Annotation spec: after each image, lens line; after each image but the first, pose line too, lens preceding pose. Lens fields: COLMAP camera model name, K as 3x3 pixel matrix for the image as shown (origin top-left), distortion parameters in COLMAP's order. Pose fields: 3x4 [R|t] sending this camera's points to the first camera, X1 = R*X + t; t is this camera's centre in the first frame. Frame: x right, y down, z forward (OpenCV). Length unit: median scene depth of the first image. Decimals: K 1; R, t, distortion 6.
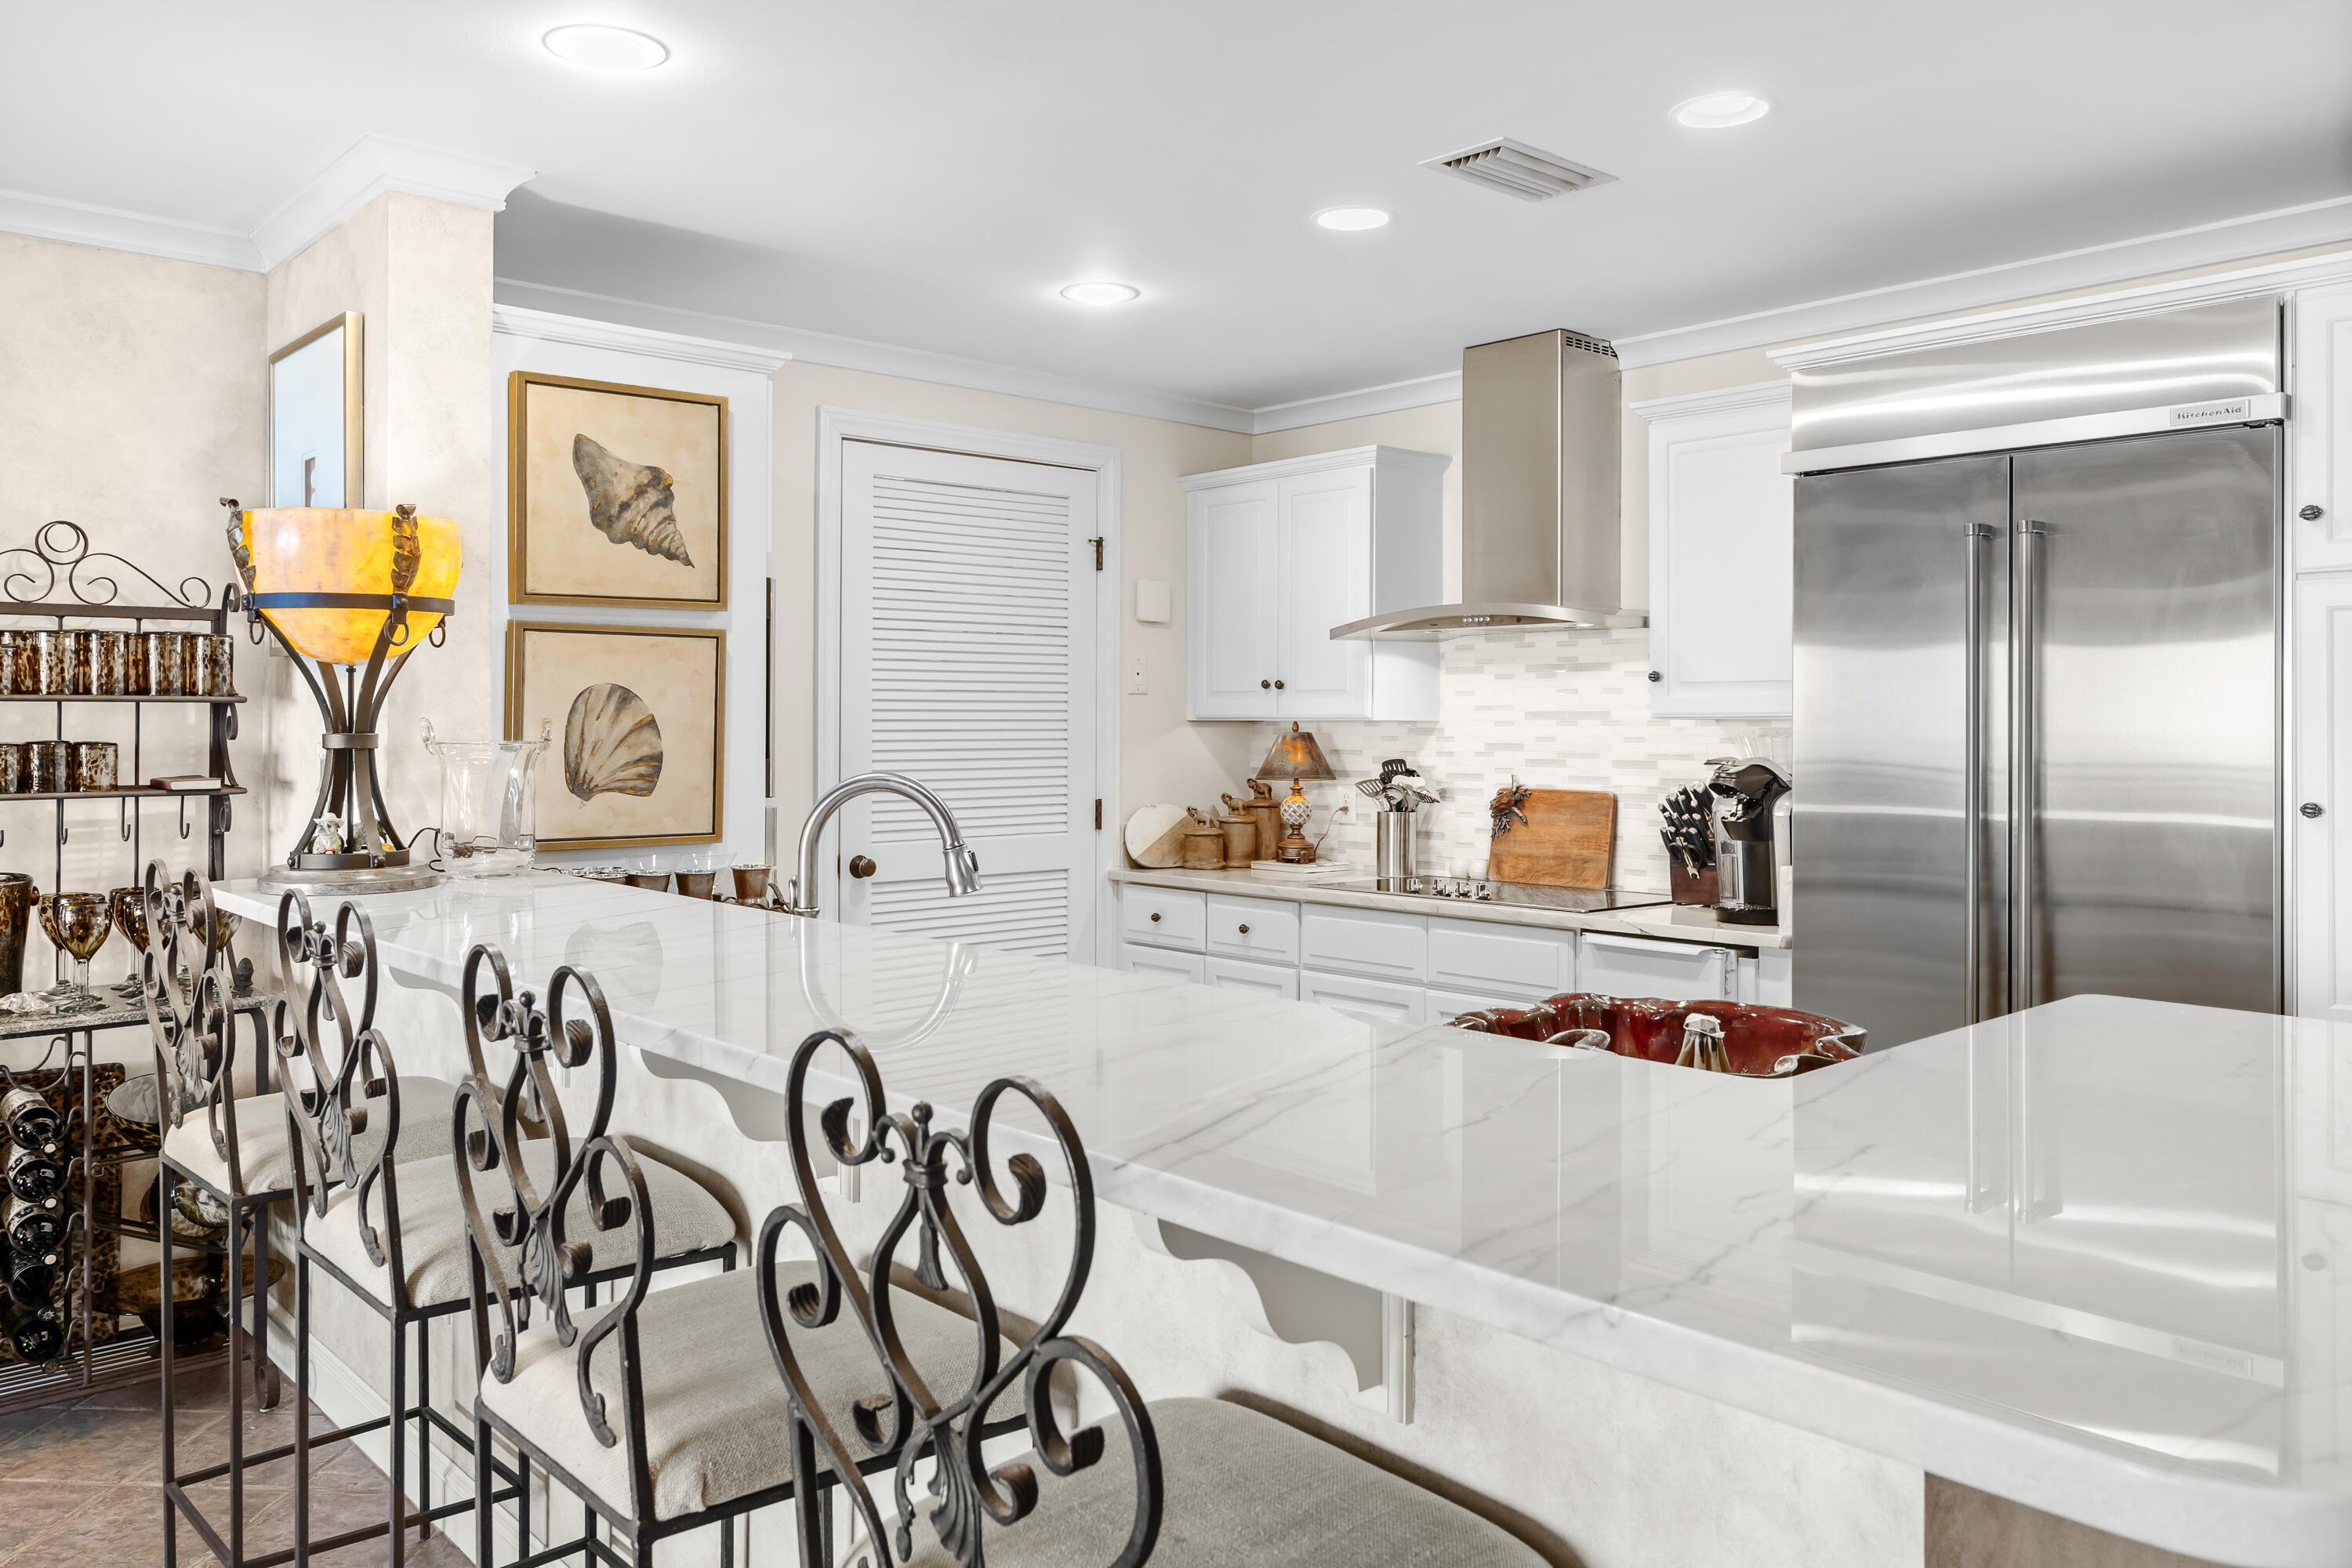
lens RADIAL K [[1719.1, 0, 1174.4], [0, 1719.1, 730.2], [0, 0, 1]] dist [-0.001698, 0.001240]
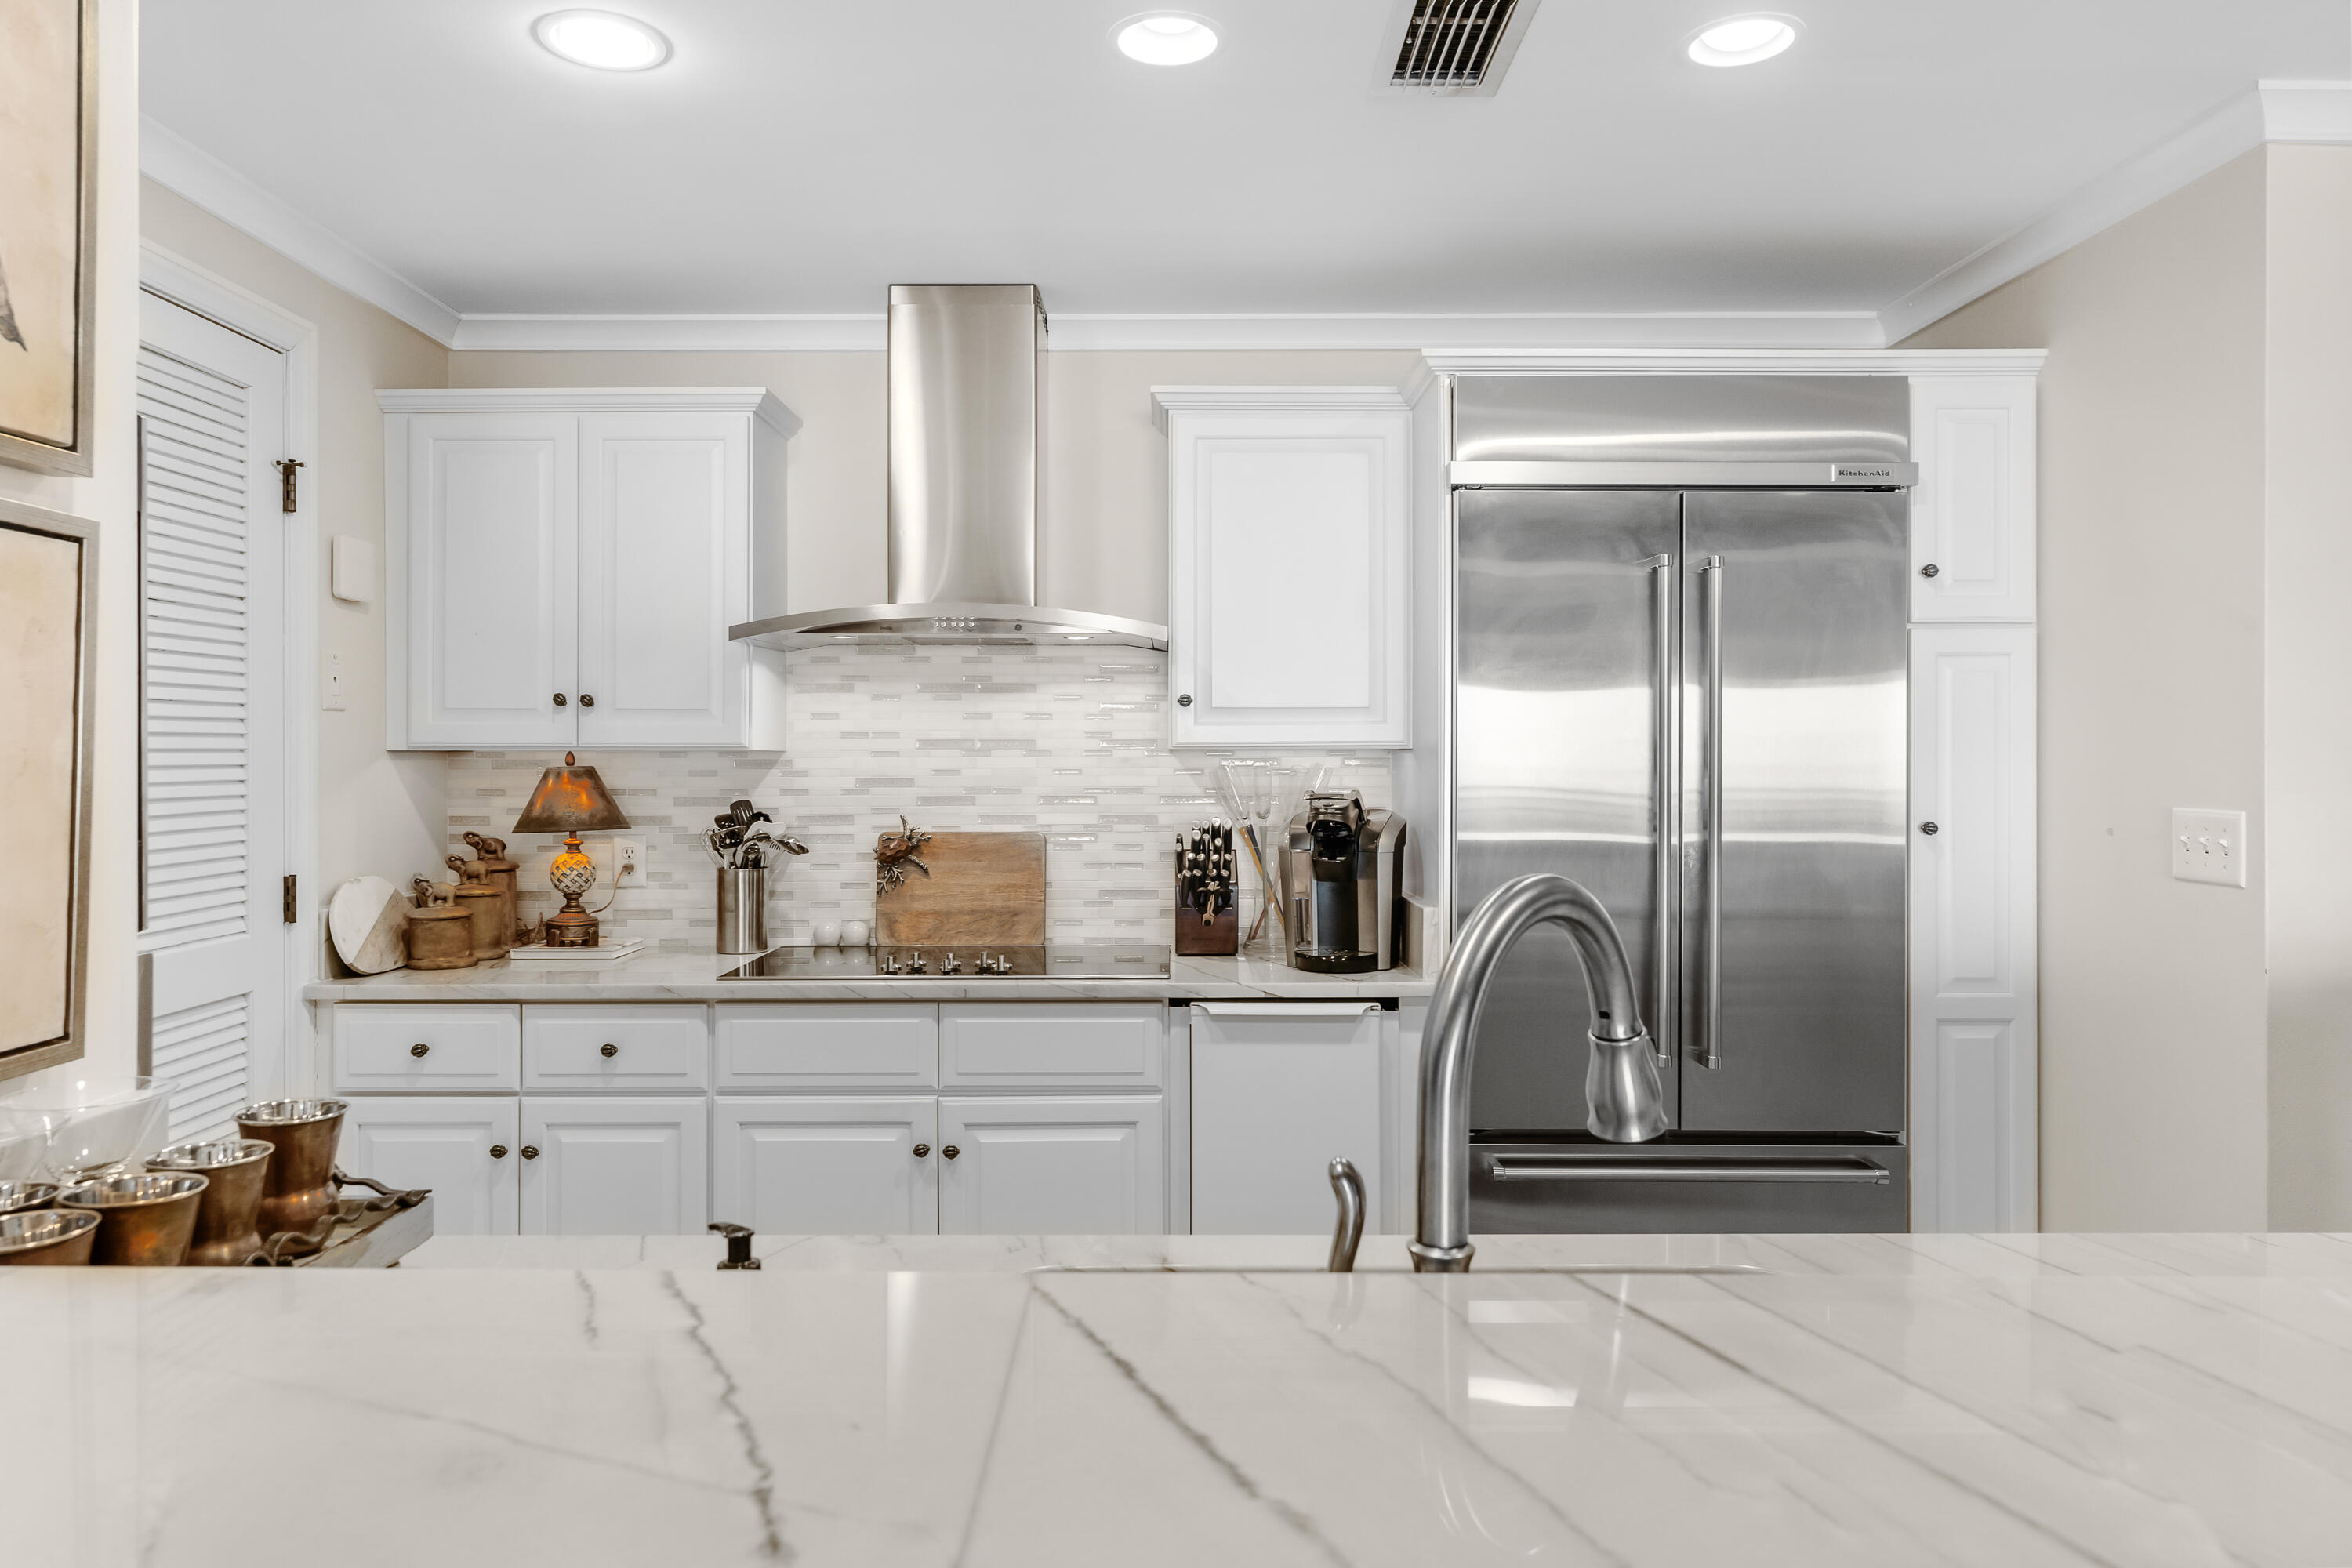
lens RADIAL K [[1498.6, 0, 1176.0], [0, 1498.6, 784.0], [0, 0, 1]] dist [-0.006123, -0.000452]
pose [[0.664699, -0.017736, 0.746901, -0.264085], [0.003954, 0.999788, 0.020222, -0.003628], [-0.747101, -0.010488, 0.664628, 0.437565]]
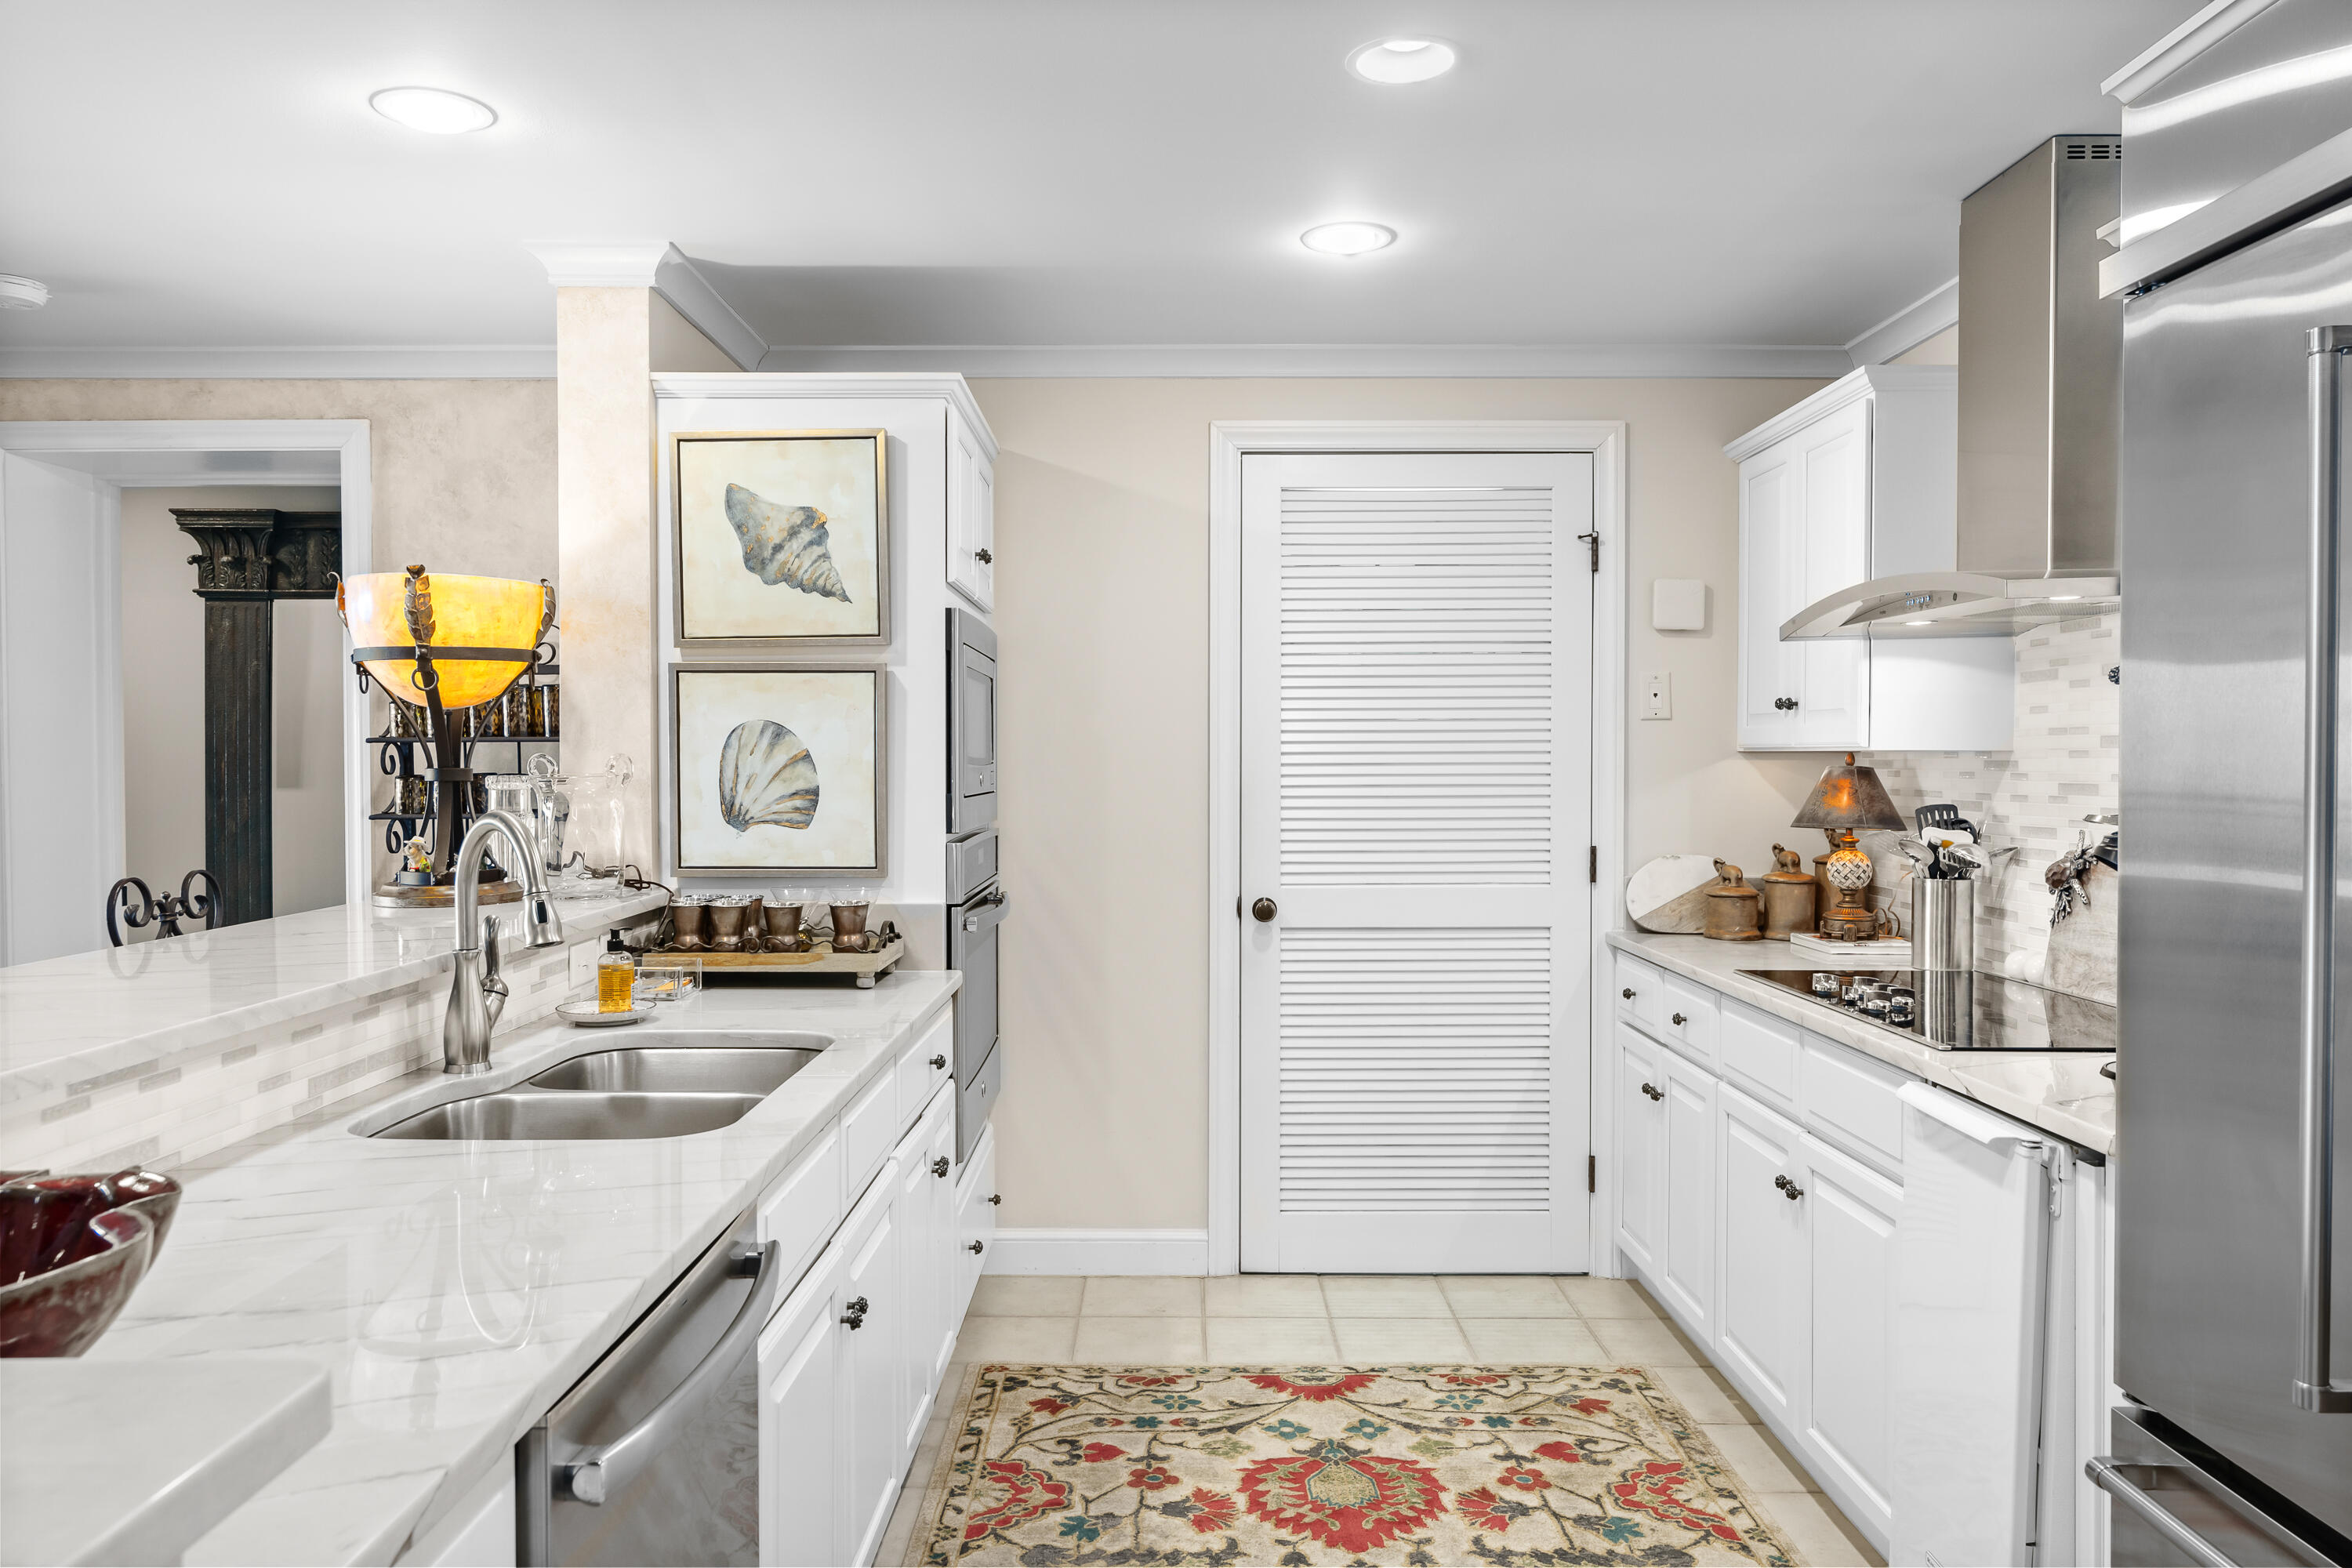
lens RADIAL K [[1611.7, 0, 1176.0], [0, 1611.7, 784.0], [0, 0, 1]] dist [-0.001312, -0.000830]
pose [[0.743594, 0.008441, -0.668578, 0.365595], [0.000756, 0.999909, 0.013464, -0.000921], [0.668630, -0.010517, 0.743520, 0.314921]]
